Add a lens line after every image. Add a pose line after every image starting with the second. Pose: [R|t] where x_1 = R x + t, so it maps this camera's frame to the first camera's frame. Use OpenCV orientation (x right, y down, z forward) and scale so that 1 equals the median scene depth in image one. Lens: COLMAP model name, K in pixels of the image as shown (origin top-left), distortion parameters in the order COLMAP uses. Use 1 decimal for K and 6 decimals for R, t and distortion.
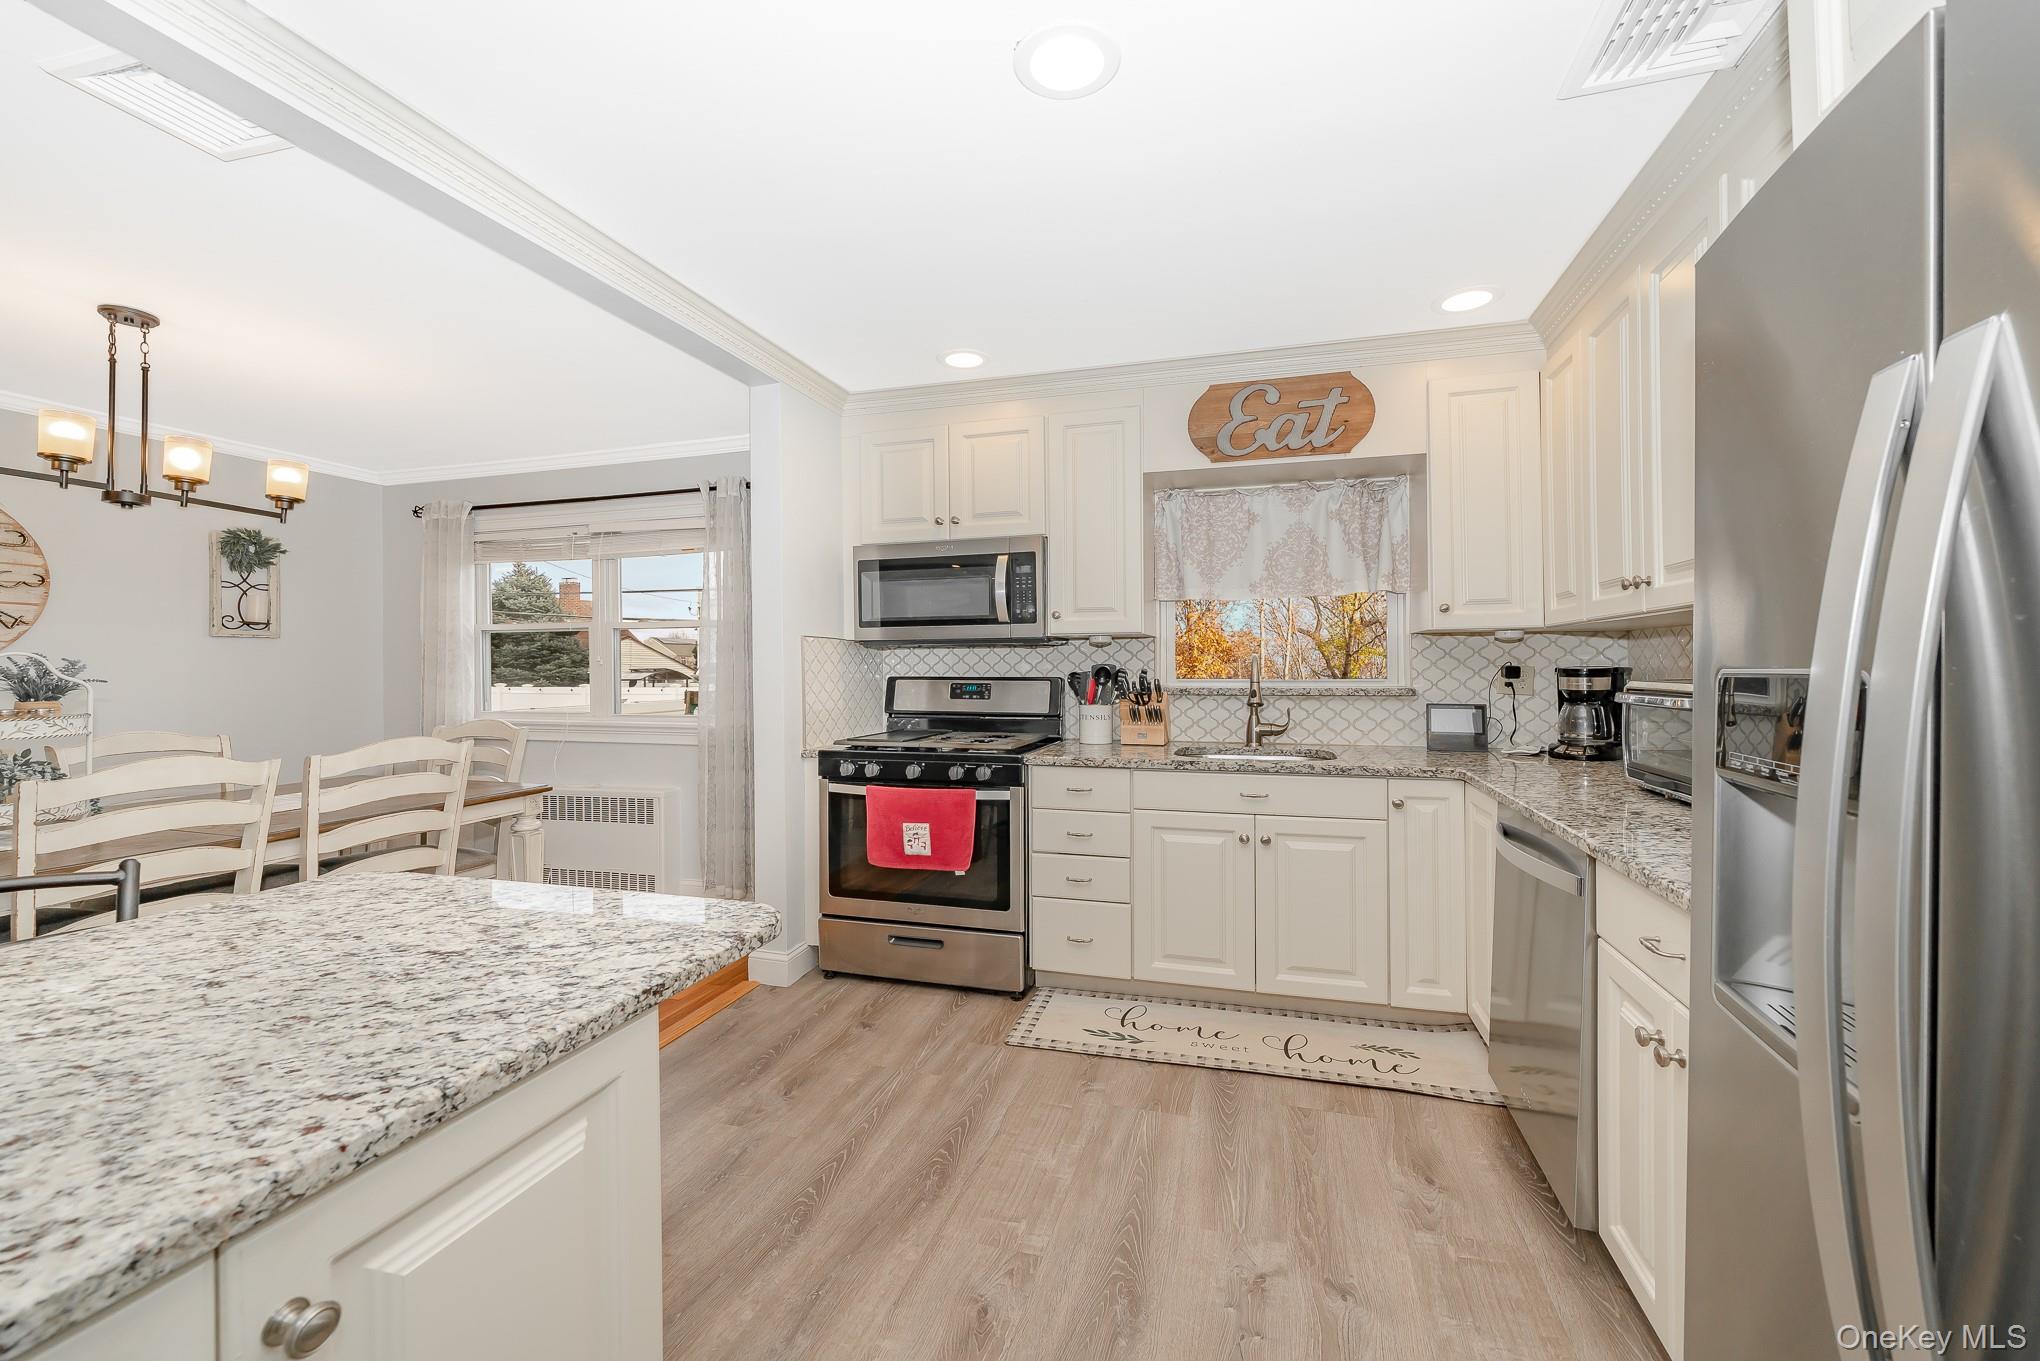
lens RADIAL K [[799.7, 0, 1105.4], [0, 799.7, 665.1], [0, 0, 1]] dist [-0.000996, -0.000348]
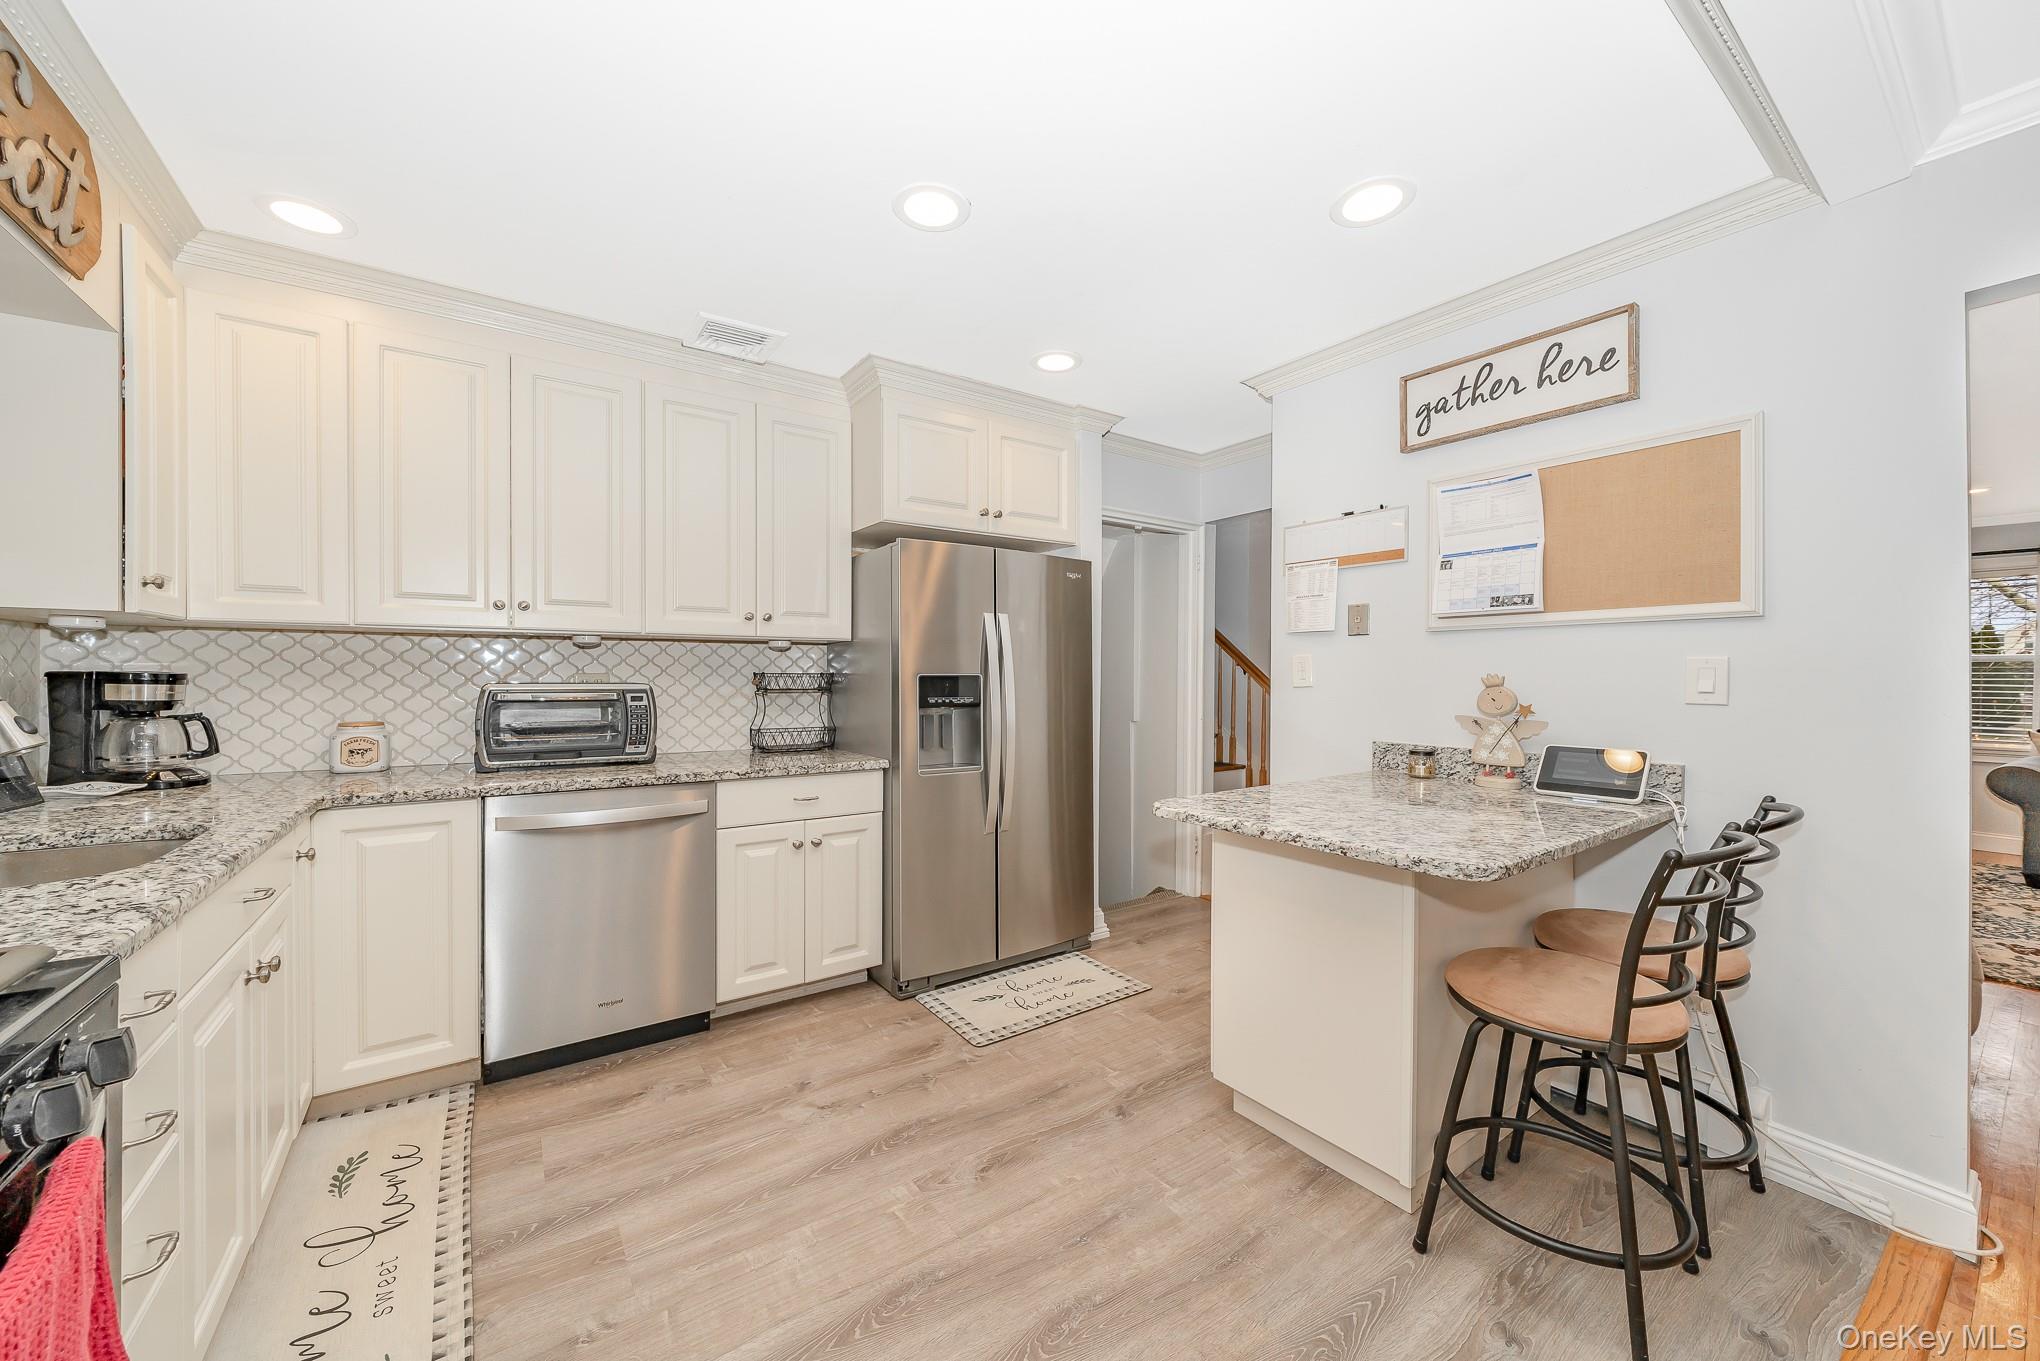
lens RADIAL K [[741.8, 0, 1020.0], [0, 741.8, 680.5], [0, 0, 1]] dist [-0.000822, -0.000101]
pose [[-0.723788, 0.001230, 0.690021, -0.513865], [0.000063, 0.999999, -0.001716, 0.012523], [-0.690022, -0.001199, -0.723787, 0.920721]]
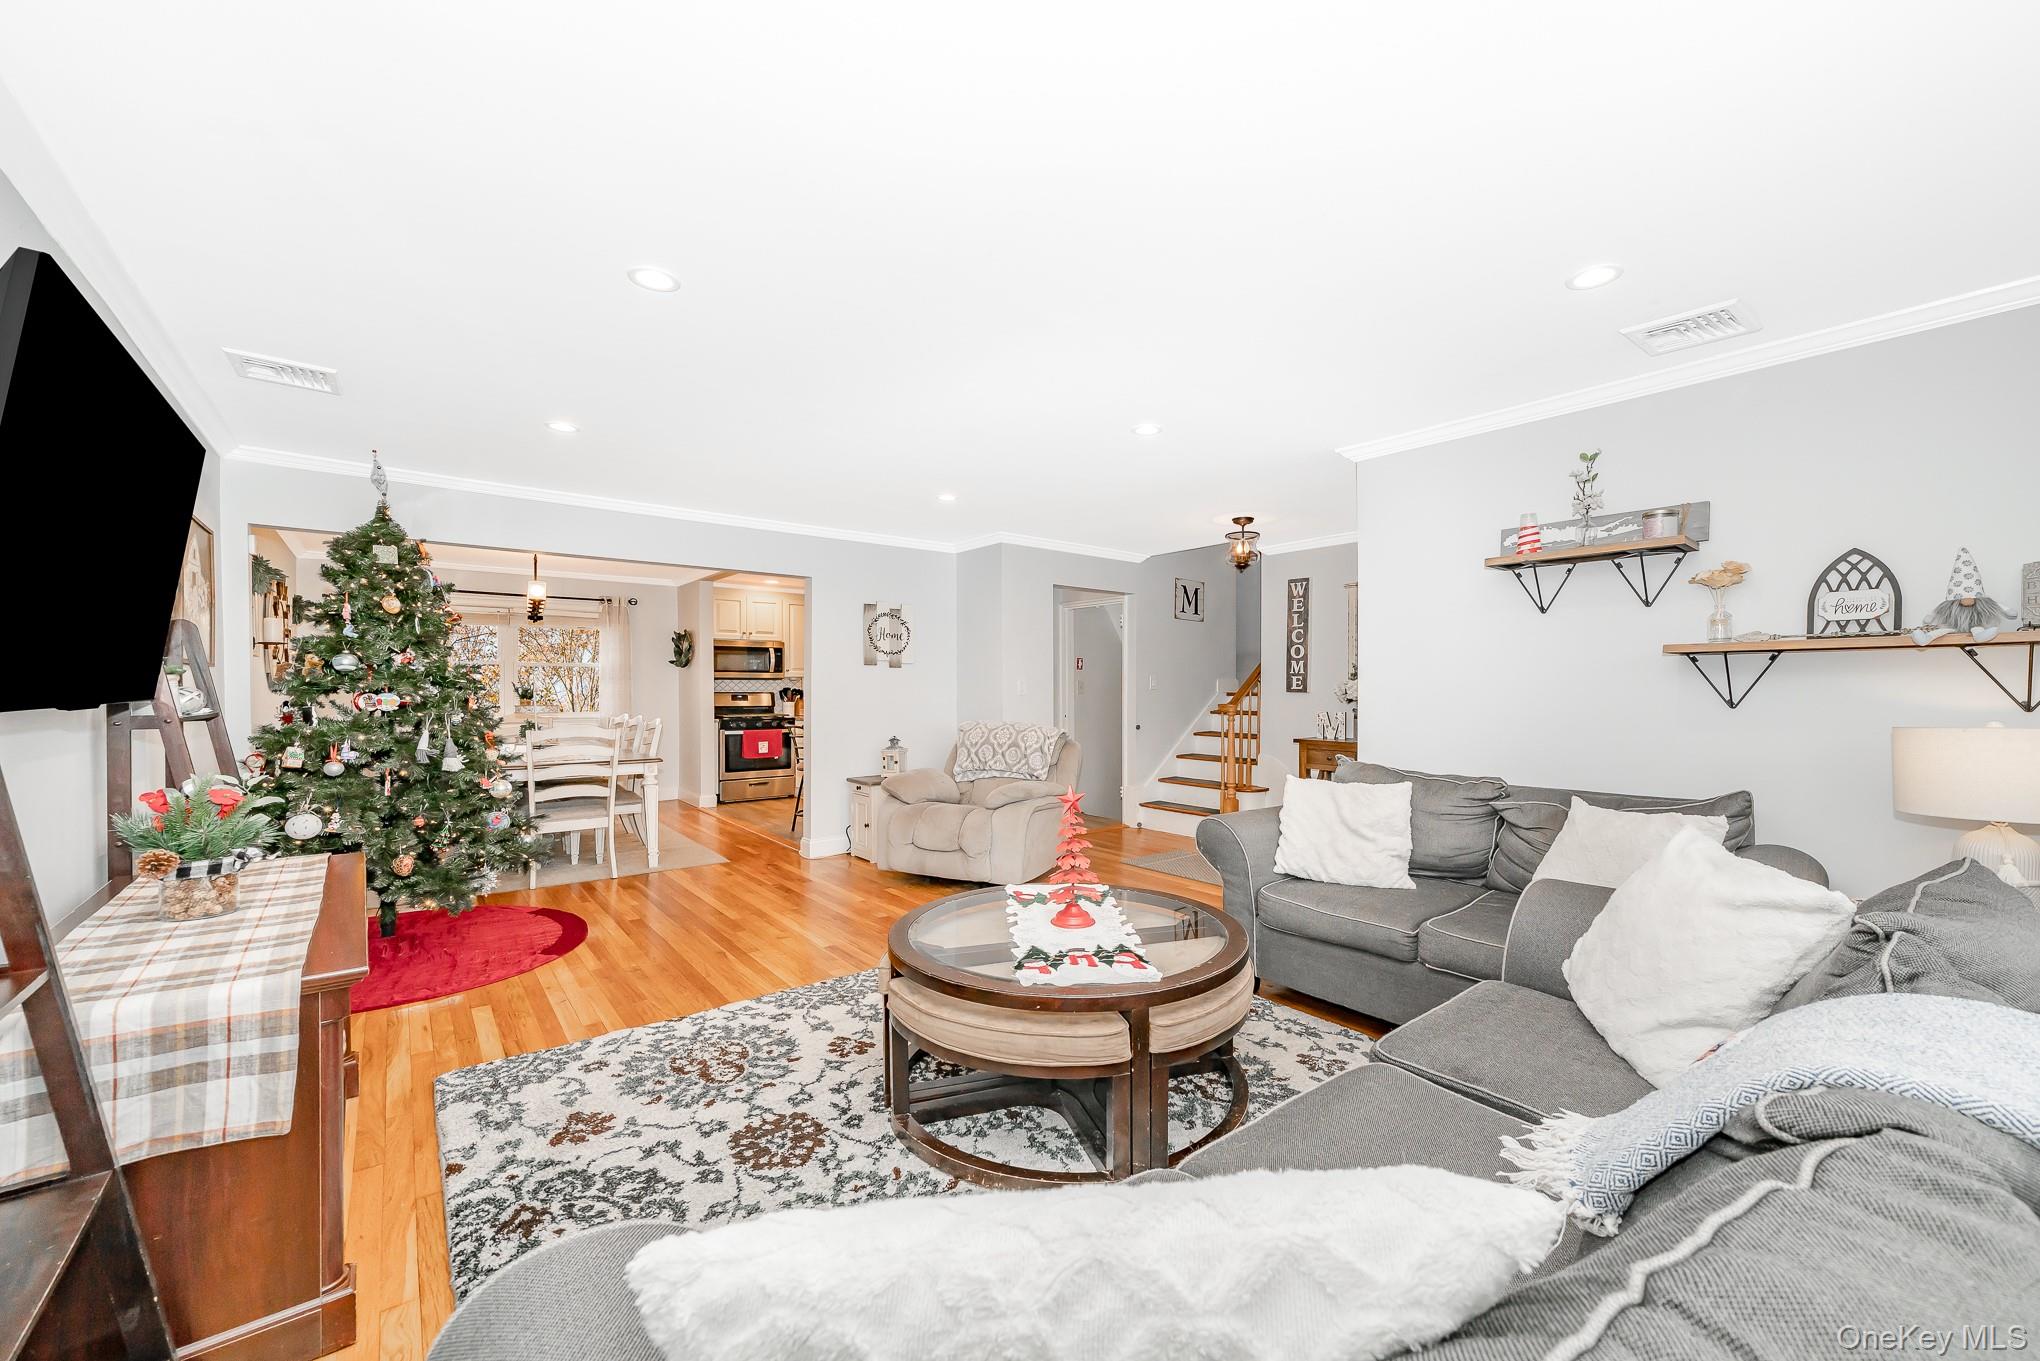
lens RADIAL K [[728.3, 0, 995.5], [0, 728.3, 690.4], [0, 0, 1]] dist [0.000337, -0.000008]
pose [[0.625655, 0.004001, 0.780090, -1.713702], [-0.004629, 0.999988, -0.001416, 0.010720], [-0.780086, -0.002725, 0.625666, -1.263857]]
